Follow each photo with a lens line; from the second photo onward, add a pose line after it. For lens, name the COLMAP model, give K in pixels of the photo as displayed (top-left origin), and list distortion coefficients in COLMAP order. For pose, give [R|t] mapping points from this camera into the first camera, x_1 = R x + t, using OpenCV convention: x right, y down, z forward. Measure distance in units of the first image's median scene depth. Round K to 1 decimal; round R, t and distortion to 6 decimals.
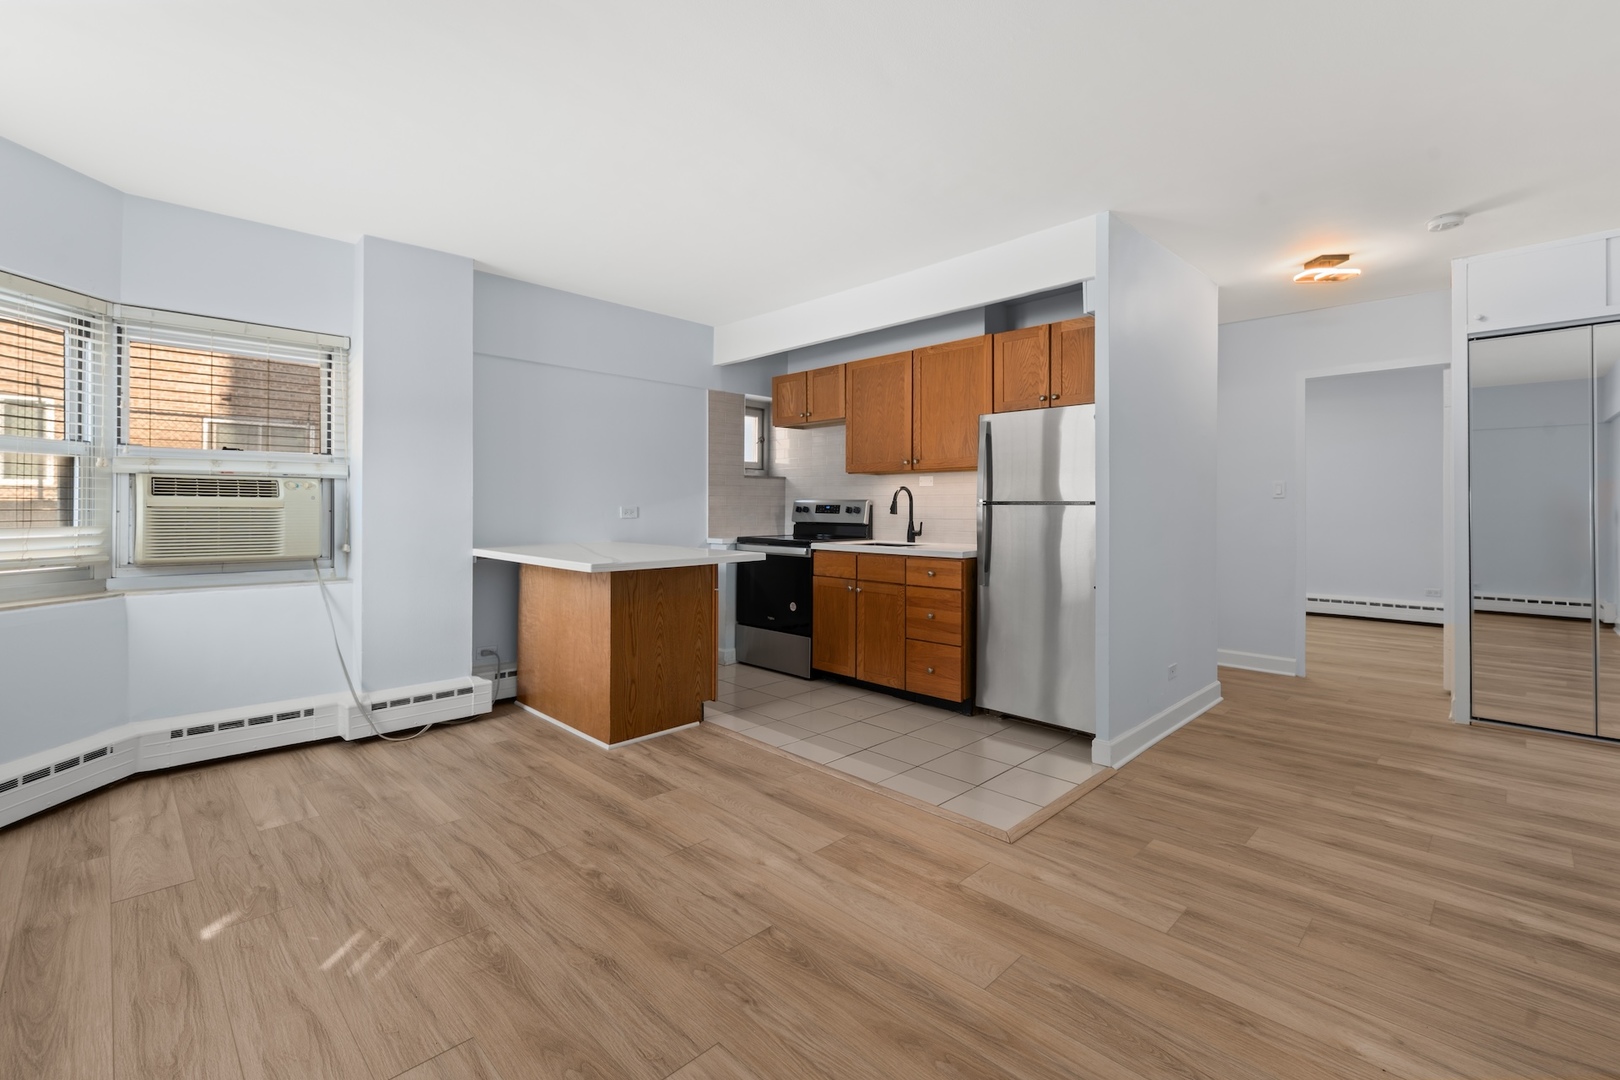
lens RADIAL K [[701.2, 0, 831.2], [0, 701.2, 509.1], [0, 0, 1]] dist [0.002122, -0.000209]
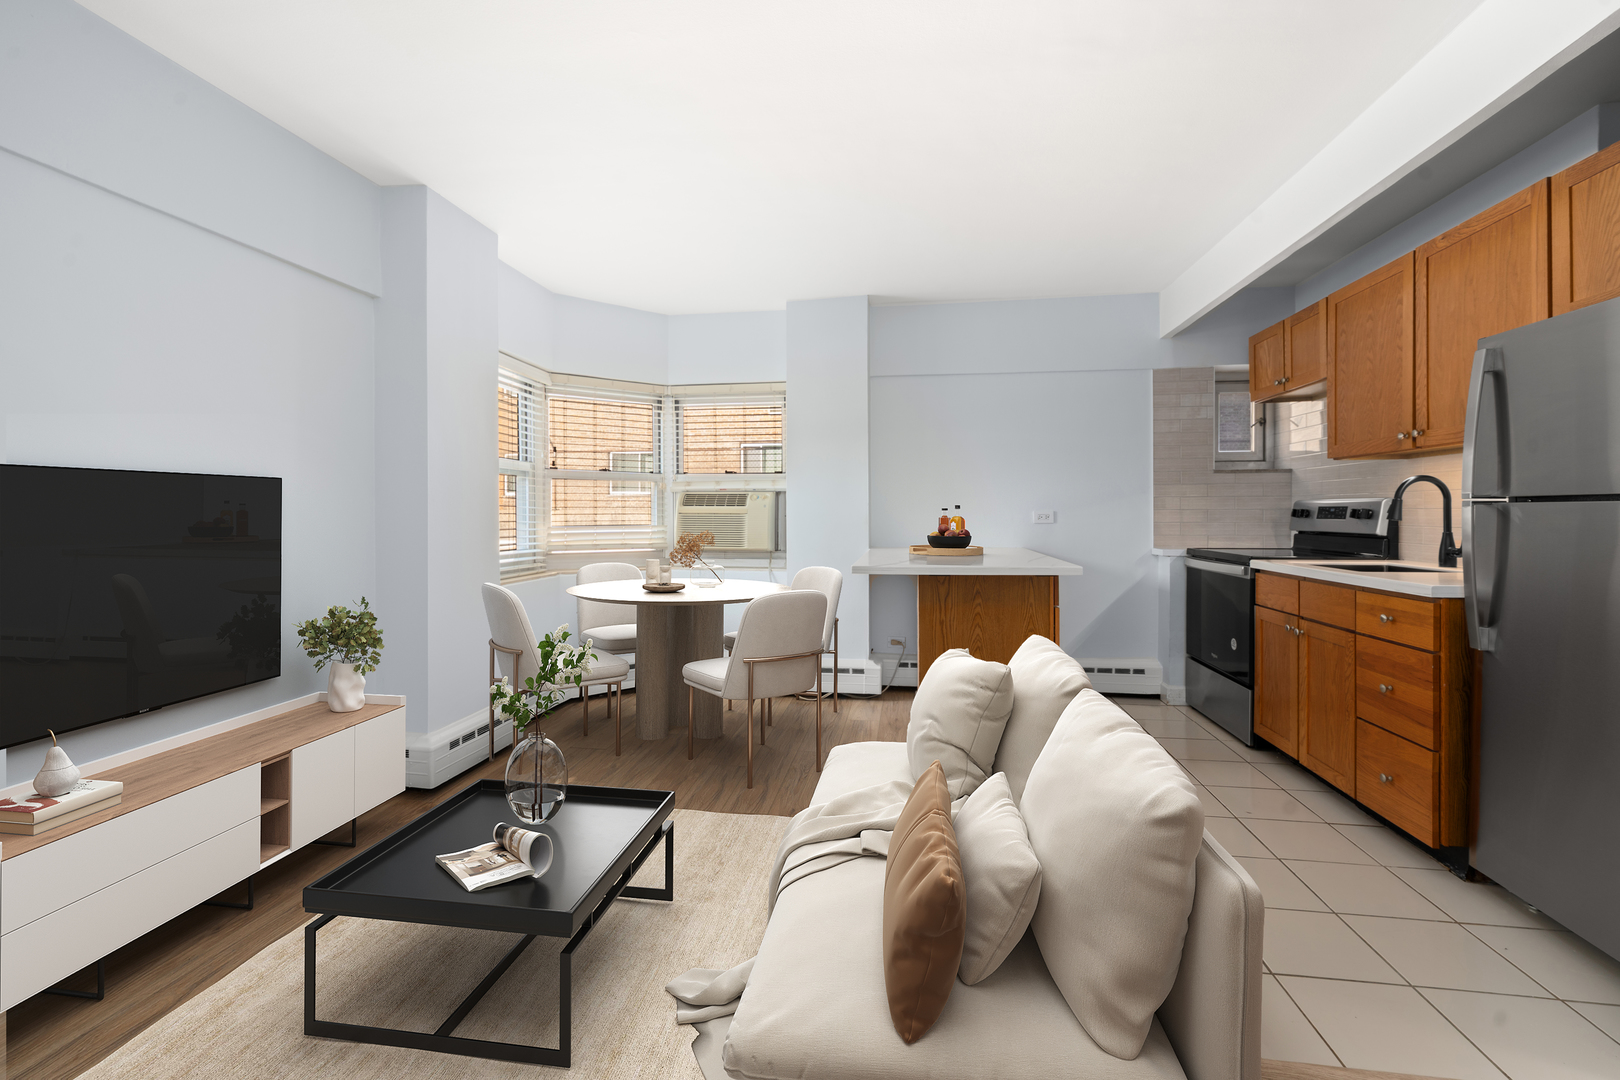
lens RADIAL K [[701.2, 0, 808.2], [0, 701.2, 525.7], [0, 0, 1]] dist [0.002122, -0.000209]
pose [[0.580084, 0.009961, -0.814496, 0.371715], [0.002361, 0.999900, 0.013910, 0.002576], [0.814553, -0.009992, 0.580002, 0.262345]]
